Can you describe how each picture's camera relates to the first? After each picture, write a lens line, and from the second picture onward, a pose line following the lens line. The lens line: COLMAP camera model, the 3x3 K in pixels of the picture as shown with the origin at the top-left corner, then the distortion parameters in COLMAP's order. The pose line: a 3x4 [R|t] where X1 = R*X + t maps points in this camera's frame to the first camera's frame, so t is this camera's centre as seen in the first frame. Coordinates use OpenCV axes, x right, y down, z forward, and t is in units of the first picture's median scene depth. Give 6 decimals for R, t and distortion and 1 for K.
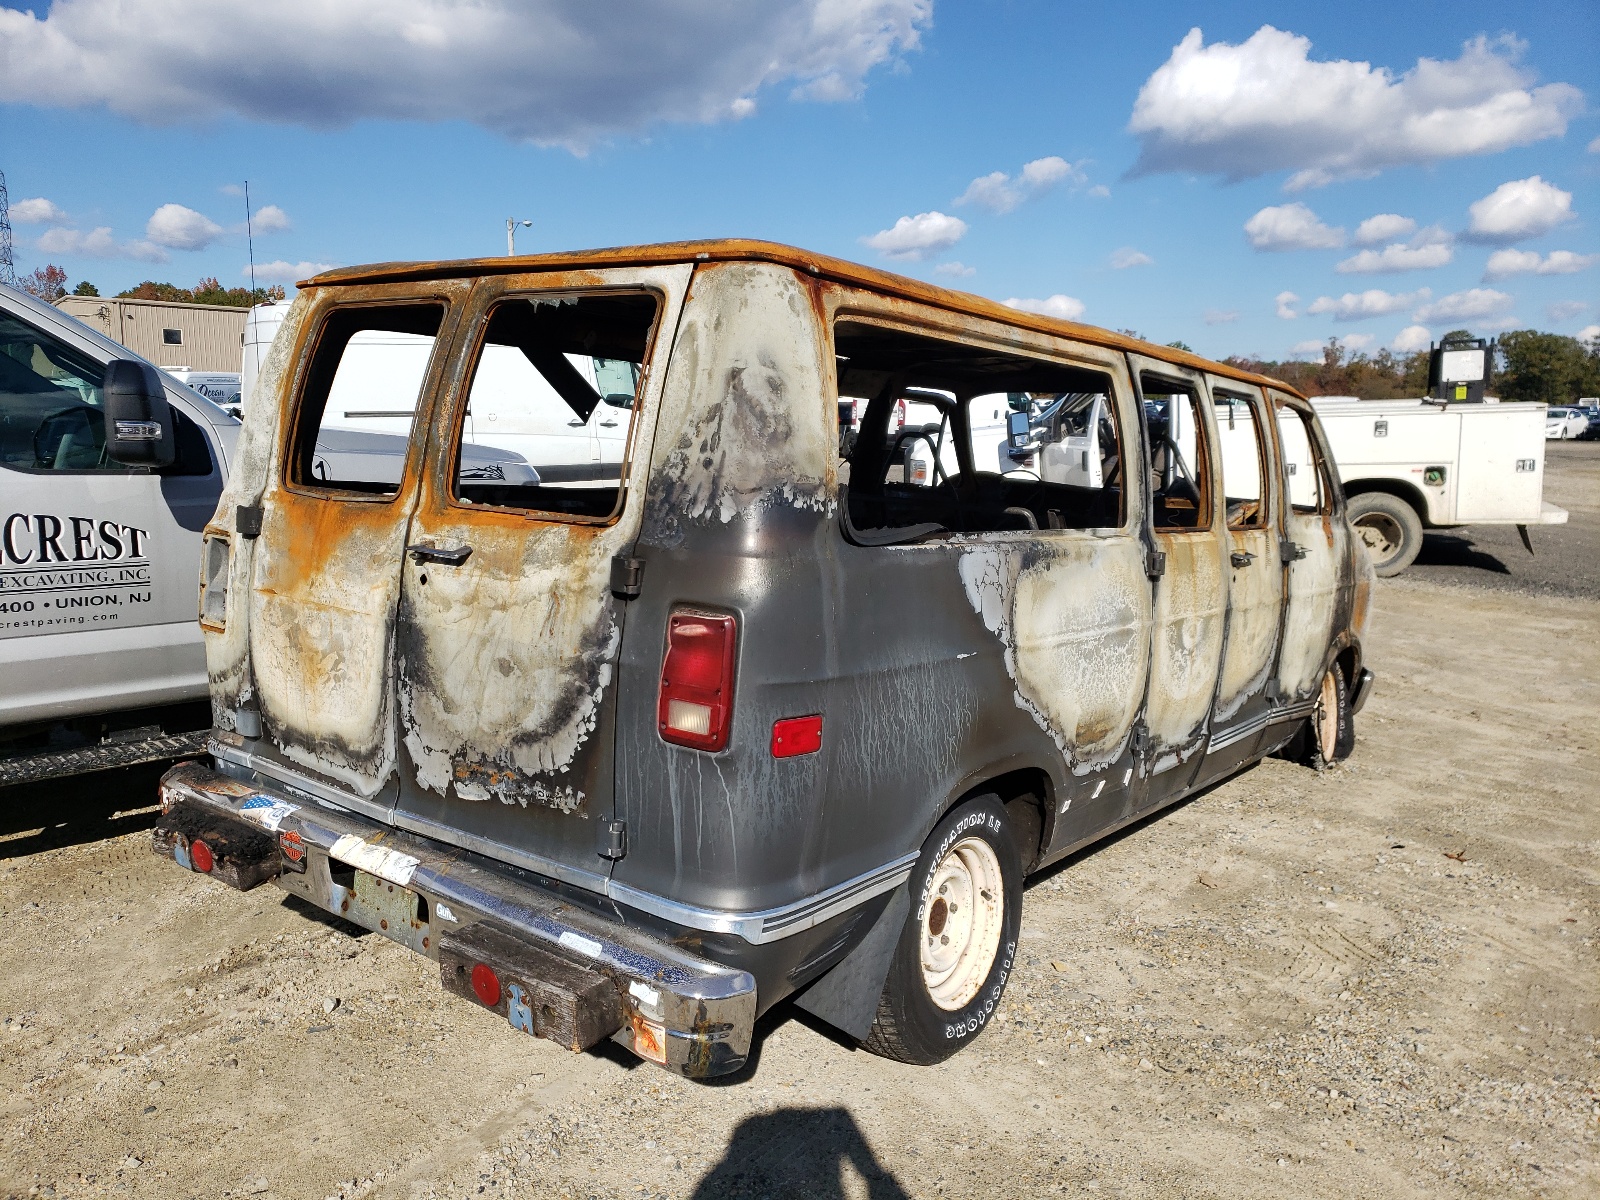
lens RADIAL K [[1191.5, 0, 800.0], [0, 1191.5, 600.0], [0, 0, 1]] dist [0.111581, -0.152976]
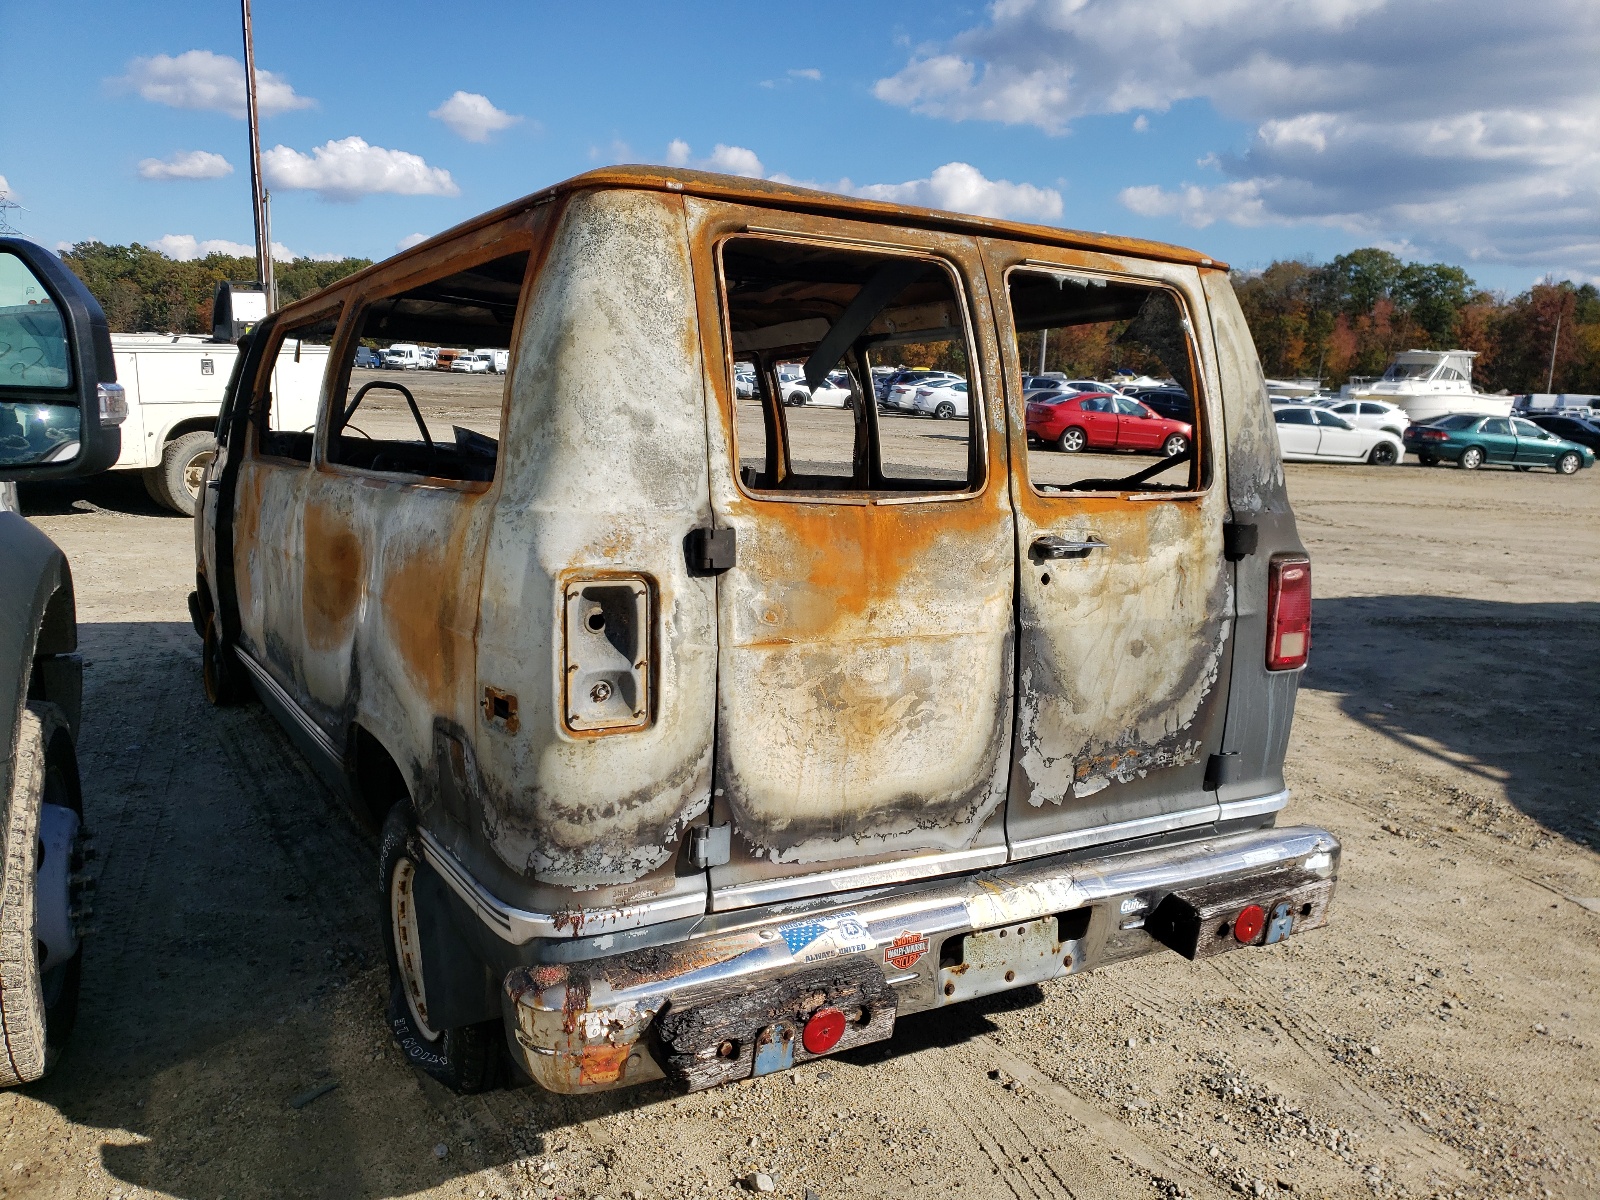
lens RADIAL K [[1191.5, 0, 800.0], [0, 1191.5, 600.0], [0, 0, 1]] dist [0.111581, -0.152976]
pose [[0.414074, -0.157324, 0.896545, -1.211185], [0.105668, 0.986599, 0.124323, -0.134395], [-0.904089, 0.043257, 0.425149, 0.787985]]
